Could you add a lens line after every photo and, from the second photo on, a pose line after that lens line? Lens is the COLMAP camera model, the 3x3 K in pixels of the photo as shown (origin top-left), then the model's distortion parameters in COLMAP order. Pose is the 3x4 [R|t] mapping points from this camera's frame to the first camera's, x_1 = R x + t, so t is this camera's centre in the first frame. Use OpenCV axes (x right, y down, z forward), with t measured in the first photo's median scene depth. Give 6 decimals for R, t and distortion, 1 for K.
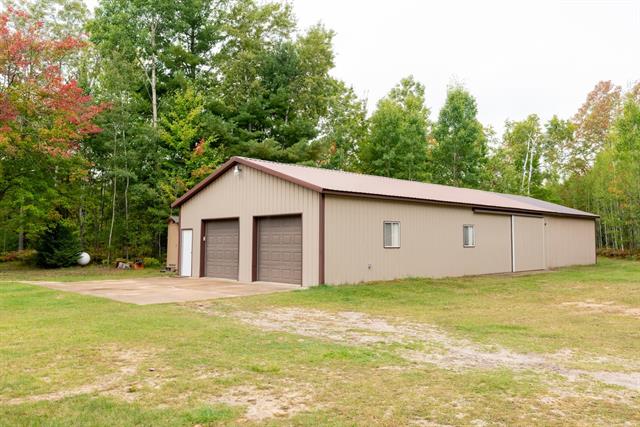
lens RADIAL K [[514.7, 0, 320.0], [0, 514.7, 213.5], [0, 0, 1]] dist [-0.001198, -0.000277]
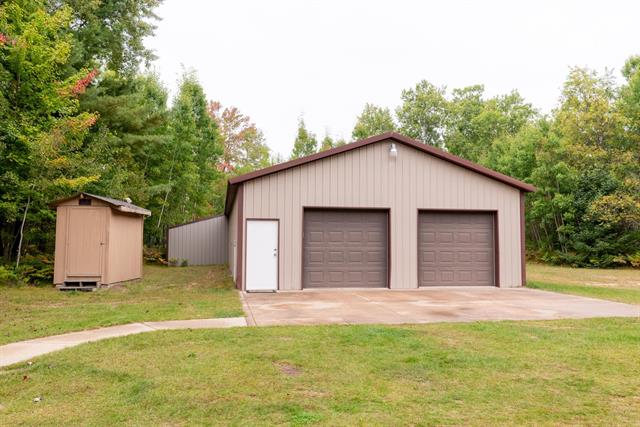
lens RADIAL K [[514.7, 0, 320.0], [0, 514.7, 213.5], [0, 0, 1]] dist [-0.001198, -0.000277]
pose [[0.583461, 0.050149, 0.810592, -0.828616], [-0.054895, 0.998244, -0.022245, 0.036612], [-0.810284, -0.031519, 0.585189, 0.594747]]
